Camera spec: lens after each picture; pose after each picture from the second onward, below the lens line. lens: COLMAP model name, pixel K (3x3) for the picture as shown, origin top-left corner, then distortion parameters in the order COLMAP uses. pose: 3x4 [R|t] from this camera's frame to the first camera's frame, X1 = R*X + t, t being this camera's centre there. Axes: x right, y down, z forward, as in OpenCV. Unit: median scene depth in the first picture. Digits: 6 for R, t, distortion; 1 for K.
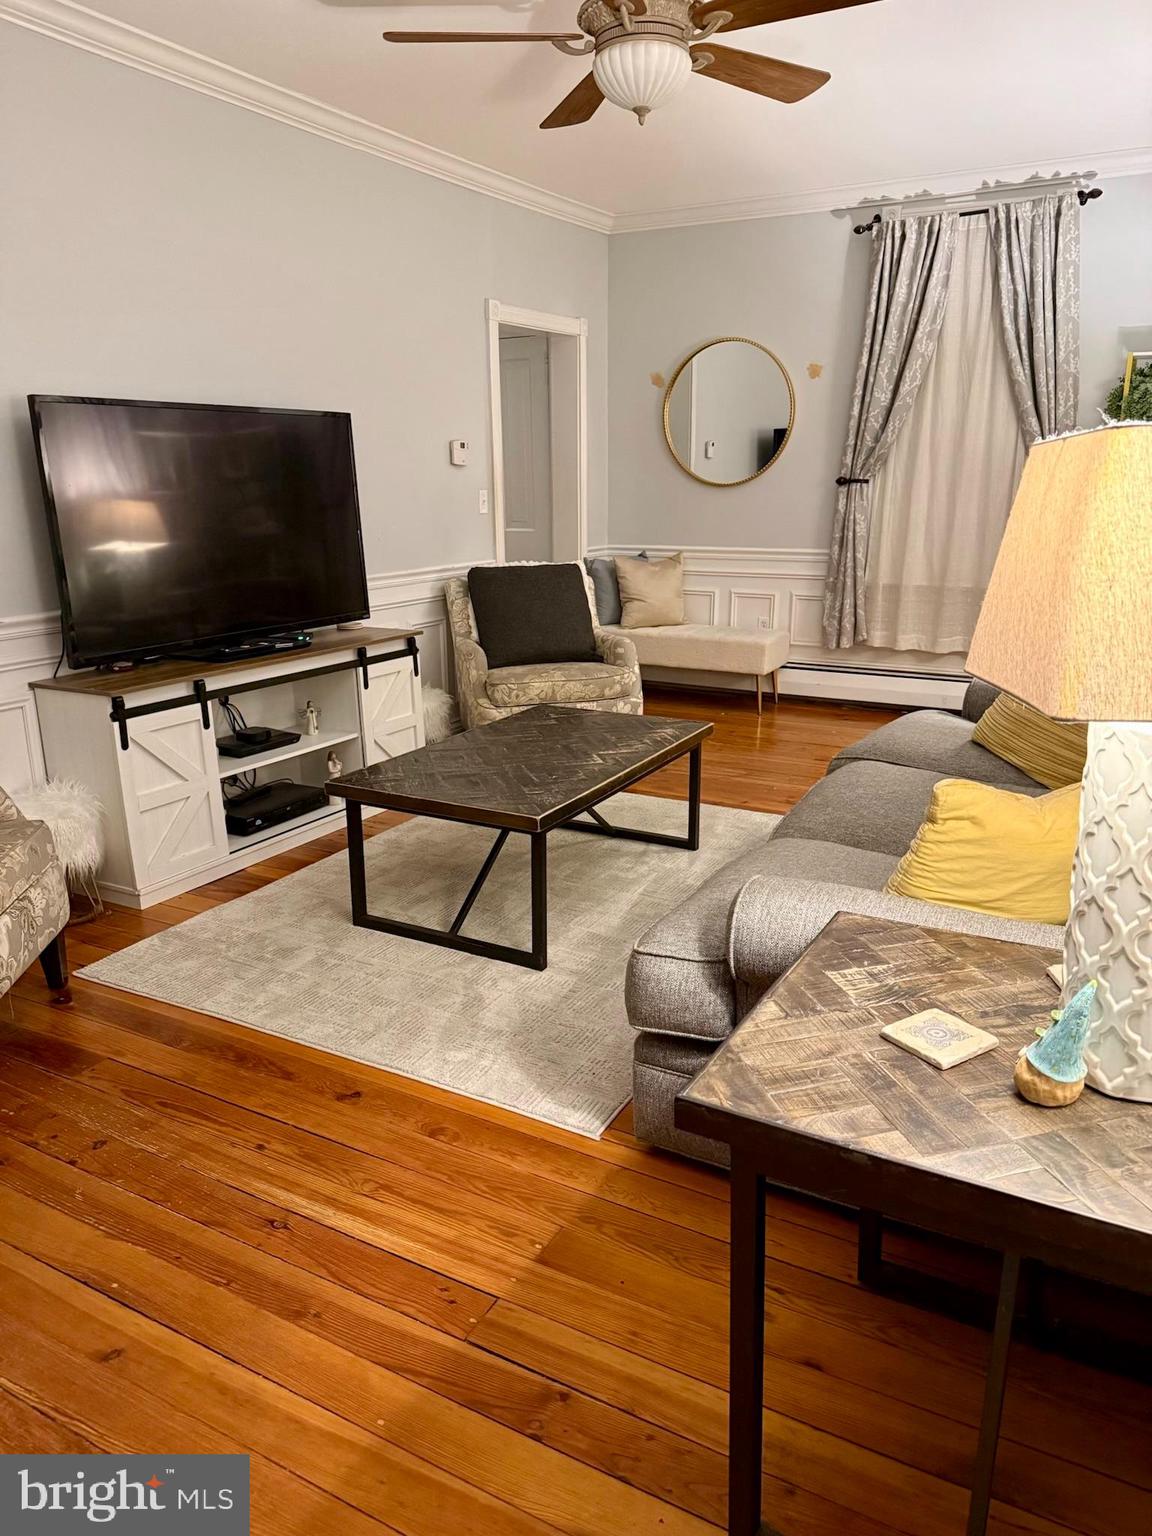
lens RADIAL K [[1075.6, 0, 568.4], [0, 1075.6, 768.6], [0, 0, 1]] dist [0.114027, -0.181510]
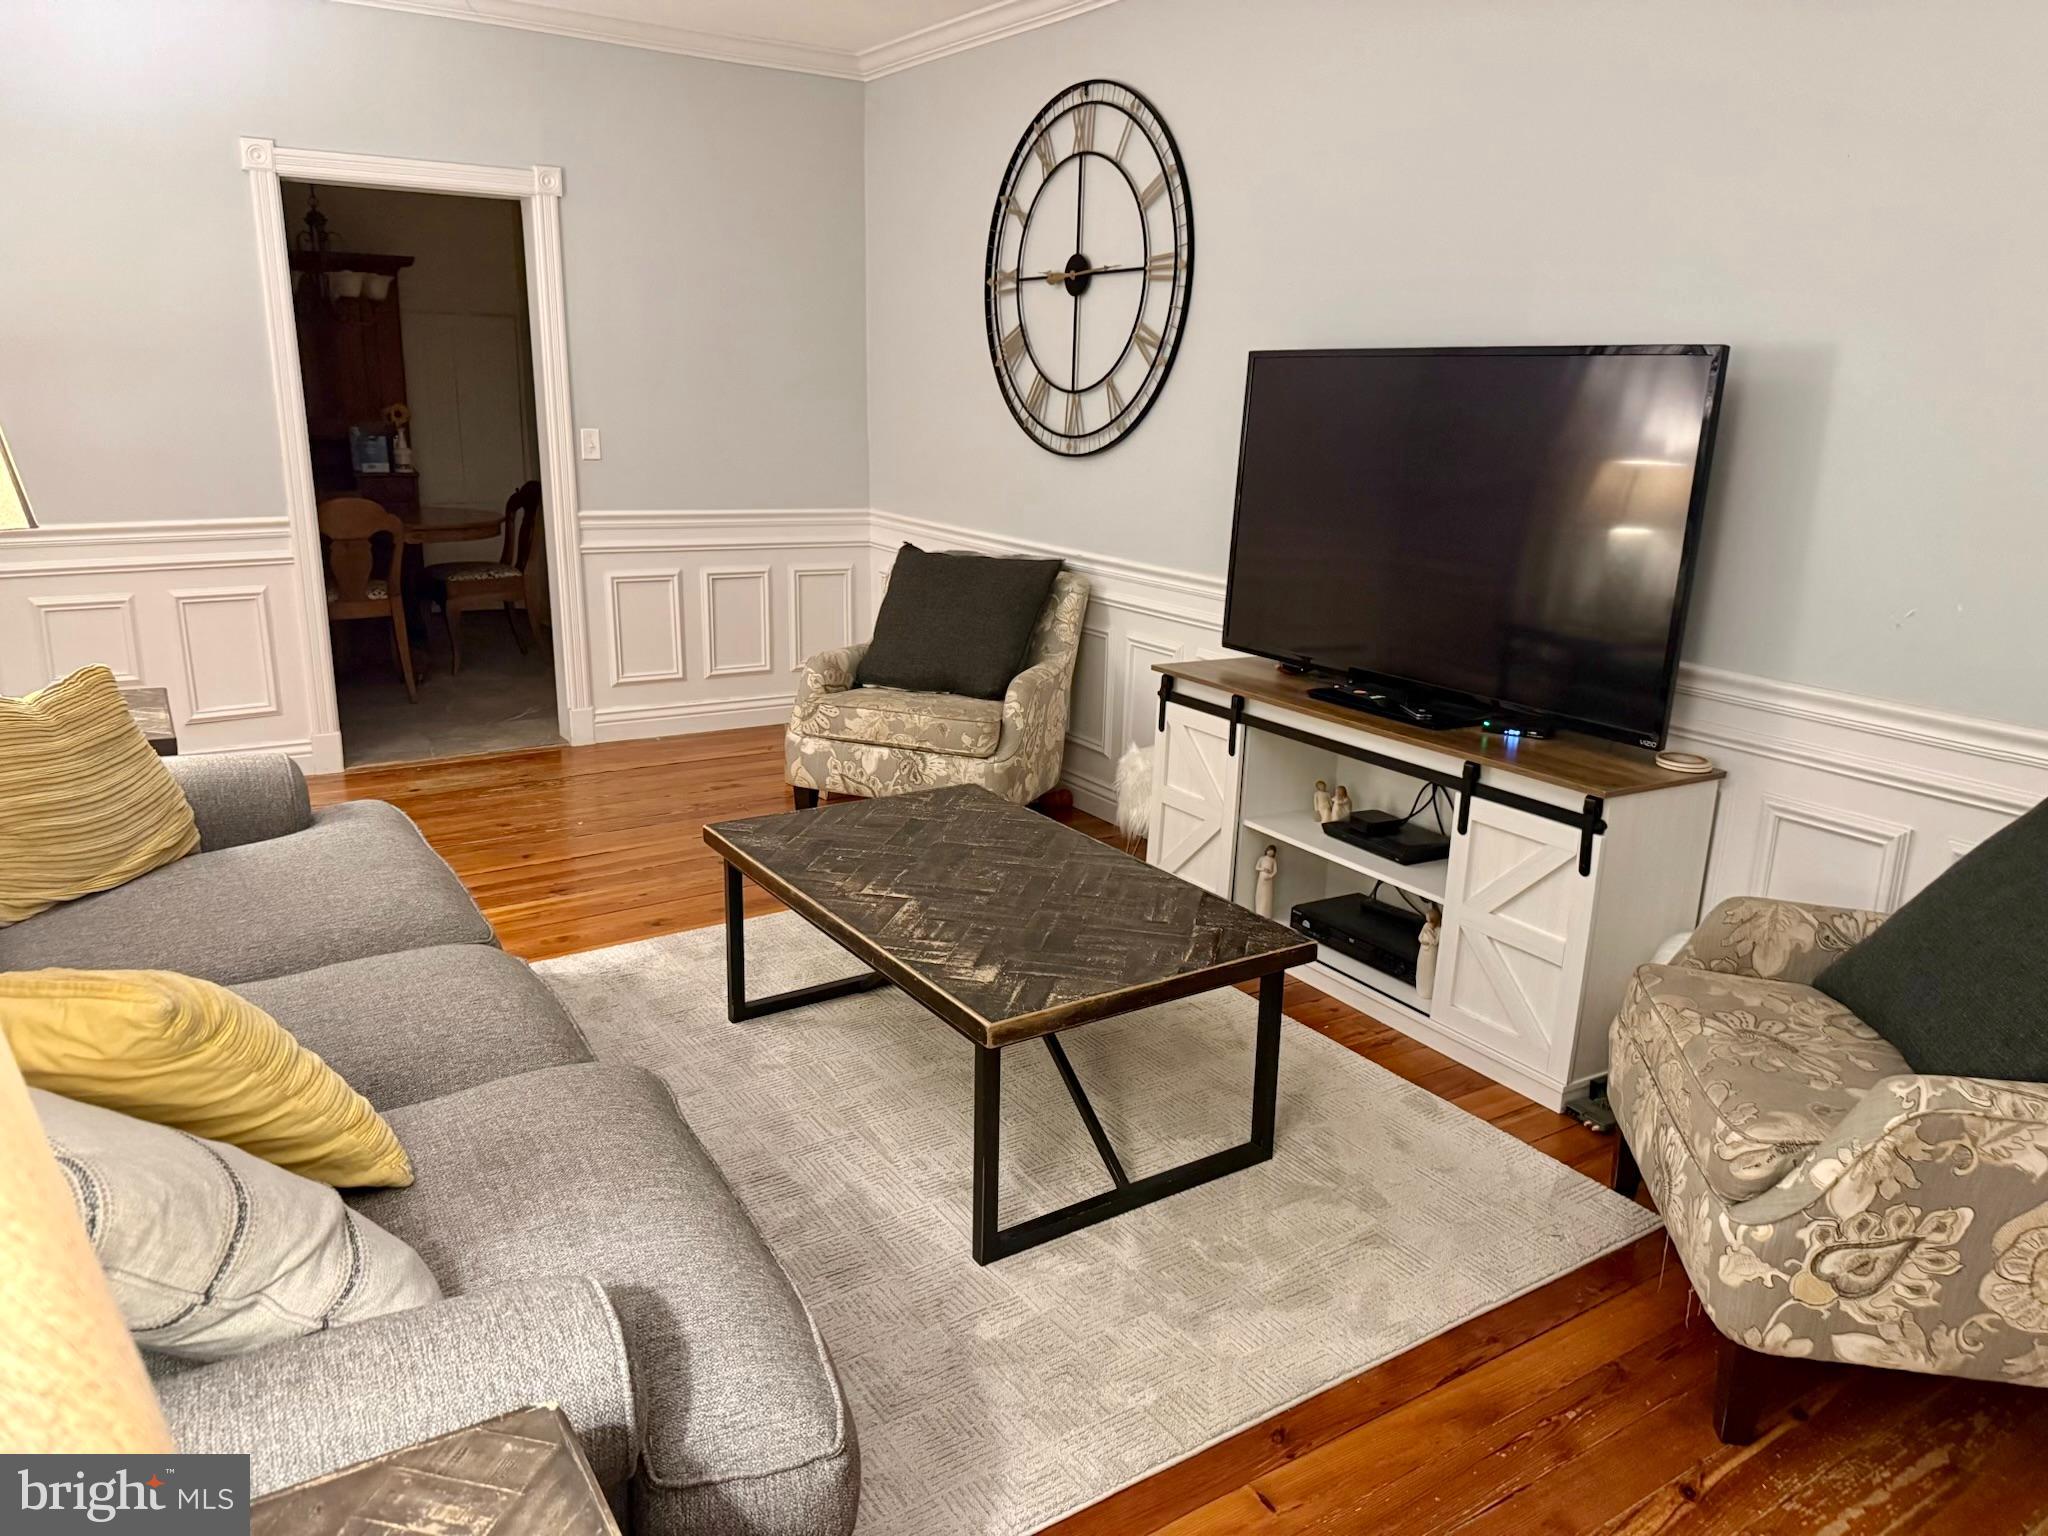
lens RADIAL K [[1443.7, 0, 1019.0], [0, 1443.7, 771.9], [0, 0, 1]] dist [0.089453, -0.107414]
pose [[-0.456404, 0.230230, -0.859470, 0.463755], [-0.255911, 0.891163, 0.374617, -0.270729], [0.852176, 0.390925, -0.347812, 0.875187]]
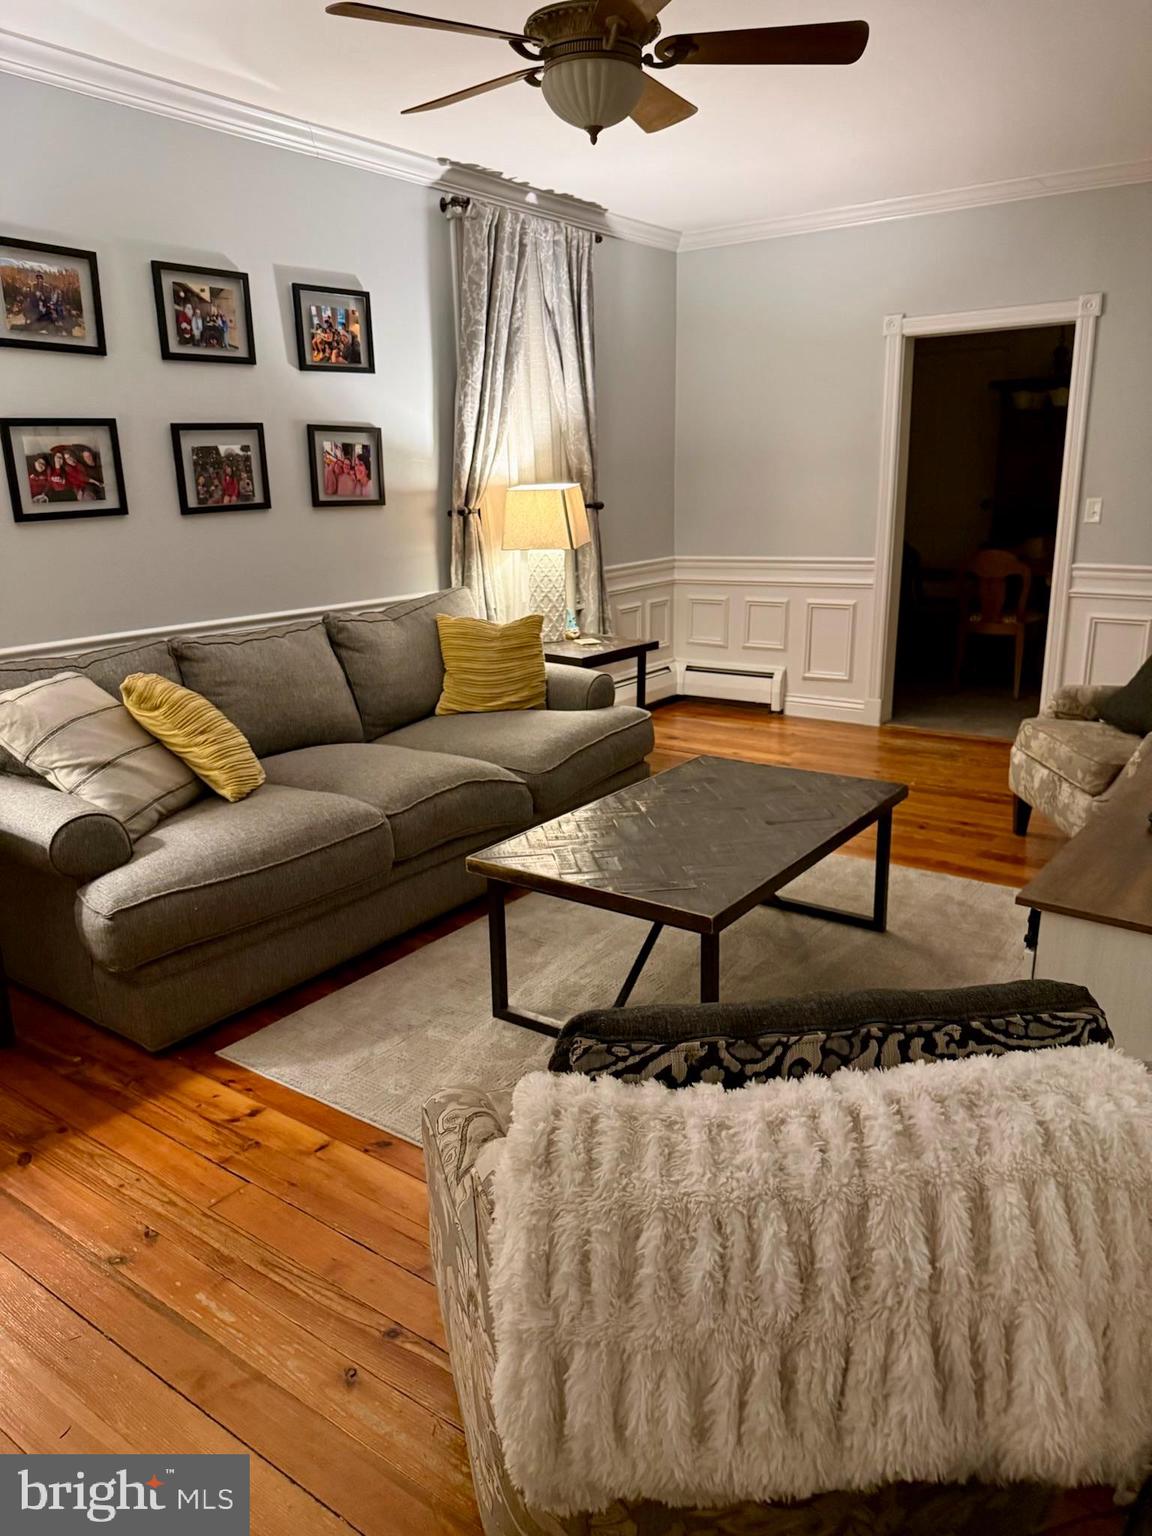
lens RADIAL K [[1075.6, 0, 568.4], [0, 1075.6, 768.6], [0, 0, 1]] dist [0.114027, -0.181510]
pose [[-0.993225, -0.000592, 0.116206, -0.010213], [0.058818, 0.859873, 0.507108, -0.339625], [-0.100222, 0.510508, -0.854013, 1.175463]]
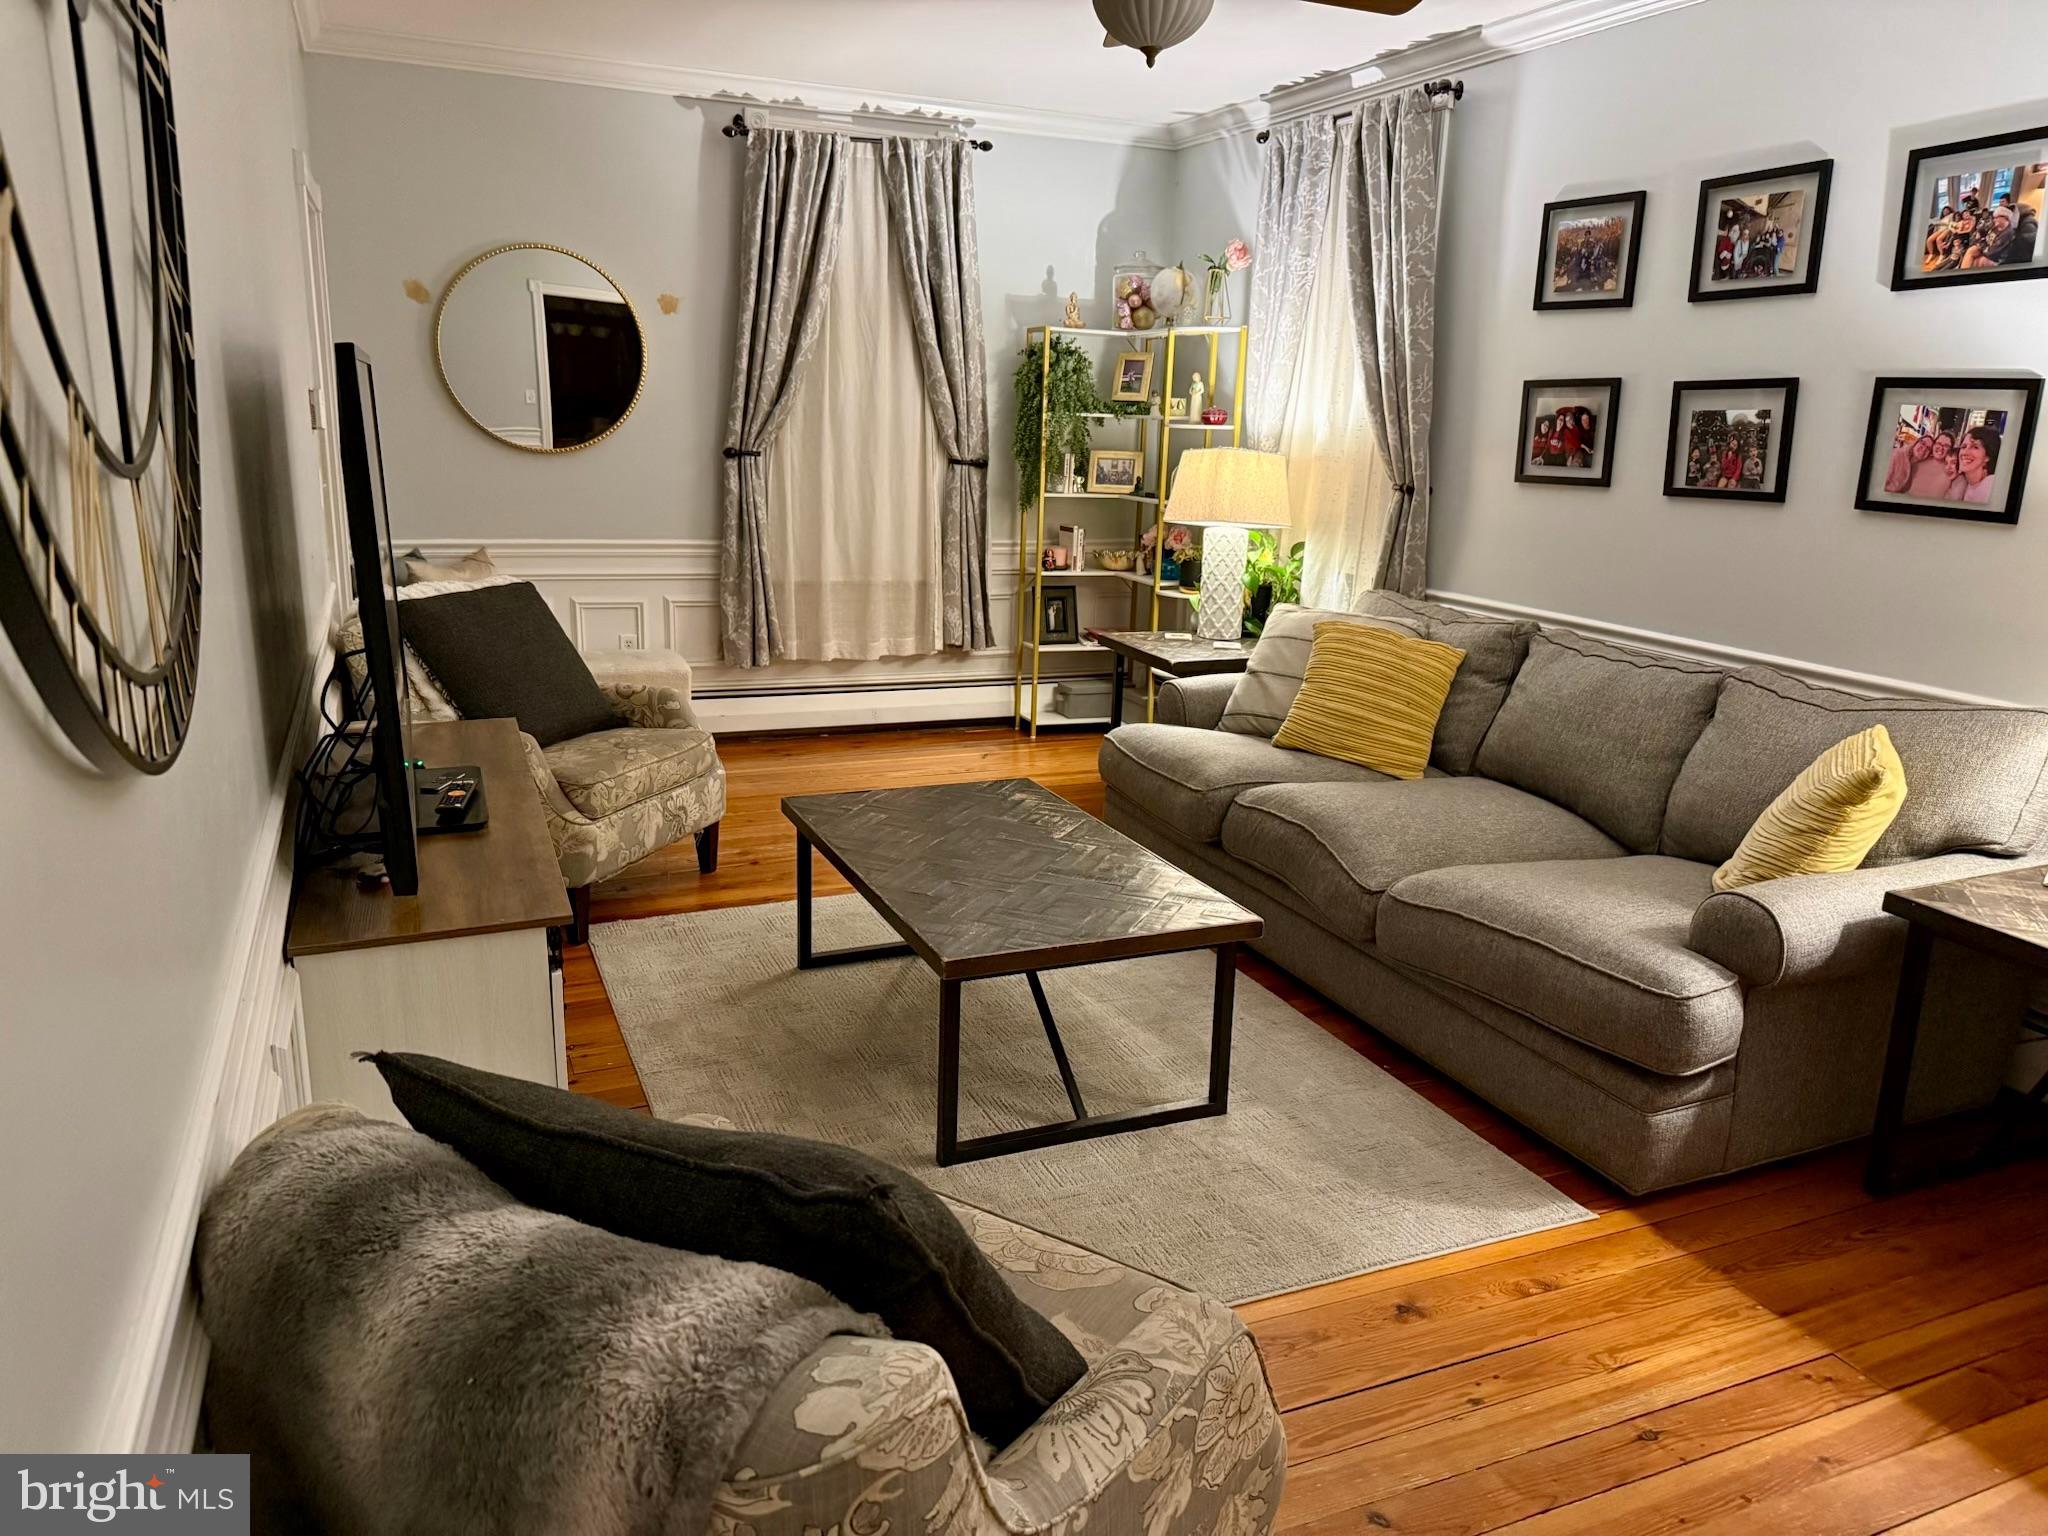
lens RADIAL K [[1453.4, 0, 1026.1], [0, 1453.4, 768.5], [0, 0, 1]] dist [0.059842, -0.061002]
pose [[0.602095, -0.169217, 0.780287, -0.523353], [0.176423, 0.981323, 0.076682, -0.097772], [-0.778689, 0.091491, 0.620703, 0.245688]]
